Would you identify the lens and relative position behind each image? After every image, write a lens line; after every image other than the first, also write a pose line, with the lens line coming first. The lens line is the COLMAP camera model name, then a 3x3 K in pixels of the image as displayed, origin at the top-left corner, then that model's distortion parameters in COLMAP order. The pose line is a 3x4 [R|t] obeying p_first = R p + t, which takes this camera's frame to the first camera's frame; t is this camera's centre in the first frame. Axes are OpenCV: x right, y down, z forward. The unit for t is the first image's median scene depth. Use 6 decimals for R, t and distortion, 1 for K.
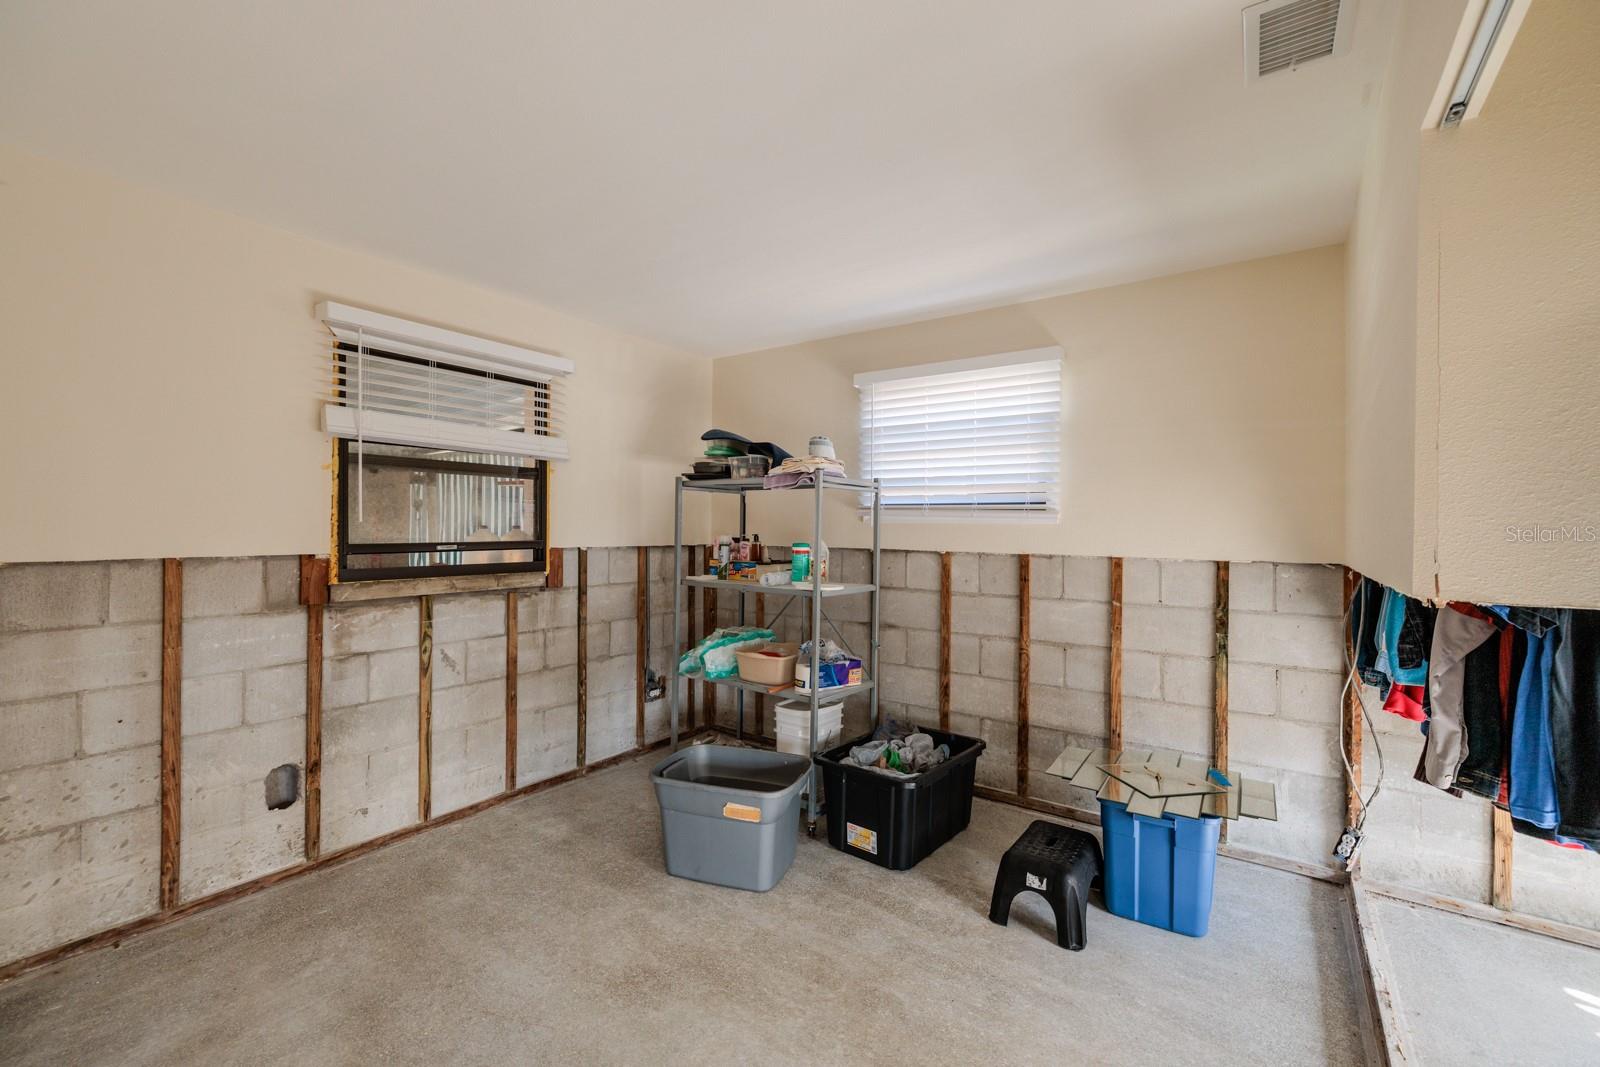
lens RADIAL K [[671.2, 0, 803.1], [0, 671.2, 531.7], [0, 0, 1]] dist [0.003461, 0.000097]
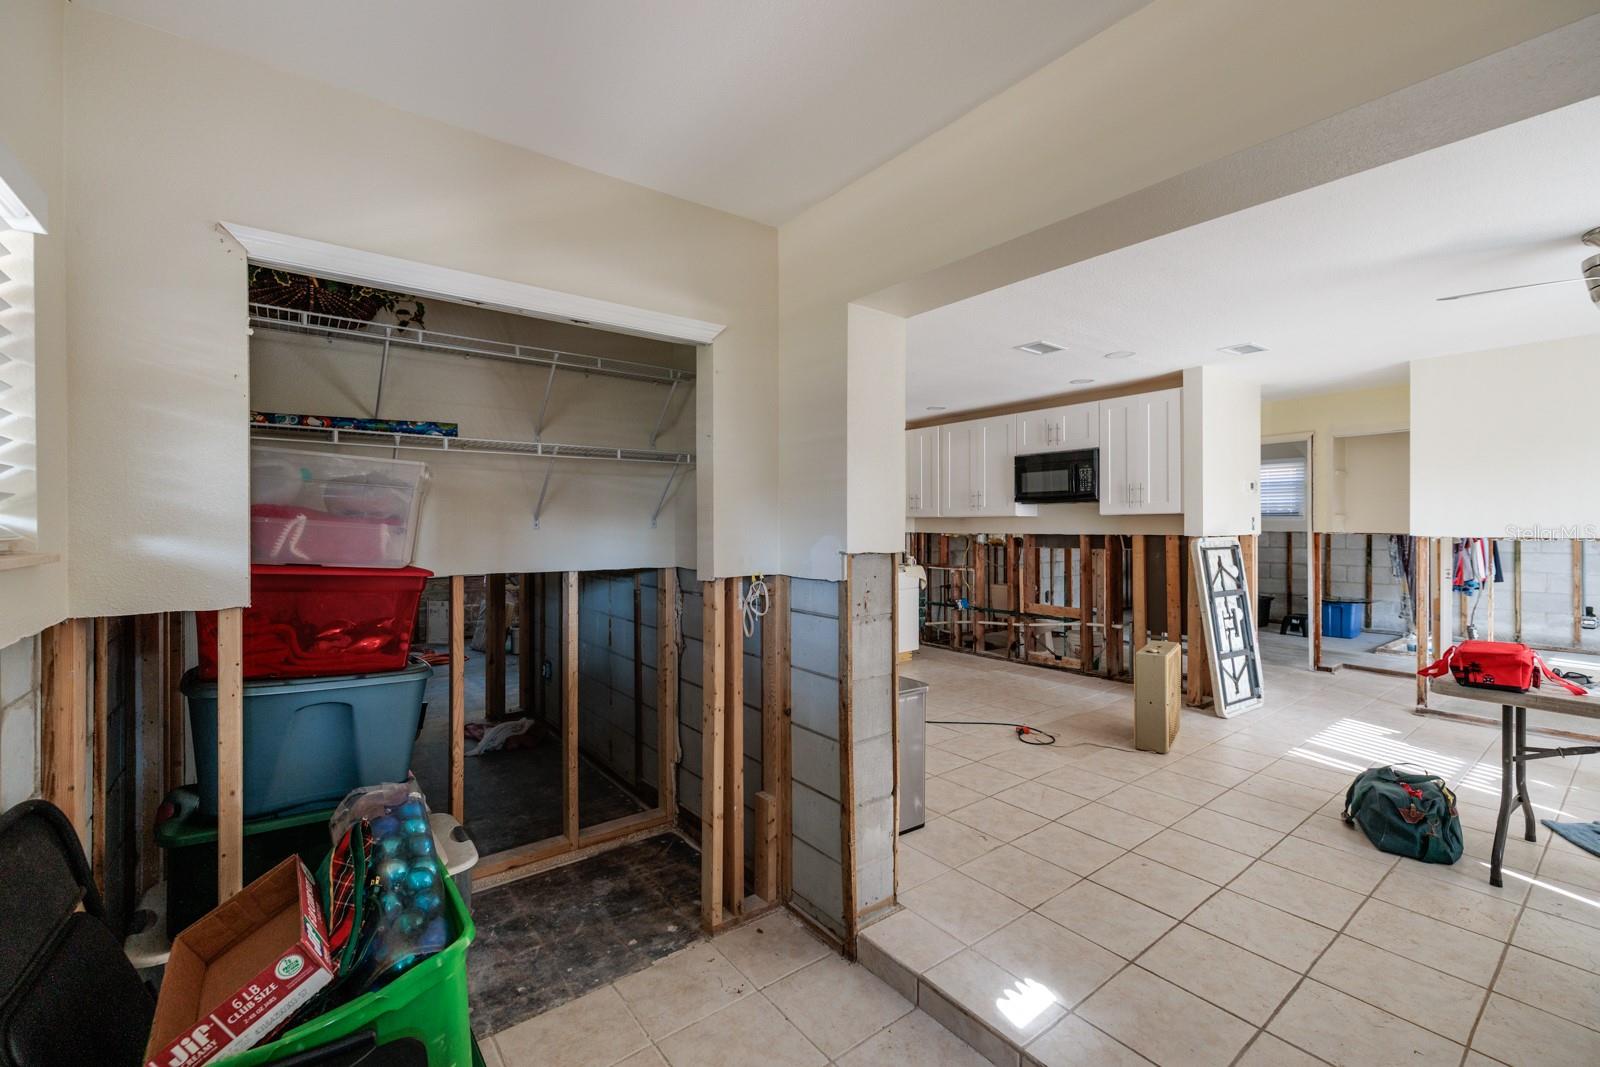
lens RADIAL K [[671.2, 0, 800.4], [0, 671.2, 525.1], [0, 0, 1]] dist [0.003461, 0.000097]
pose [[0.956189, -0.009338, -0.292601, -0.750085], [0.009460, 0.999955, -0.000996, -0.007930], [0.292597, -0.001816, 0.956234, -2.134842]]
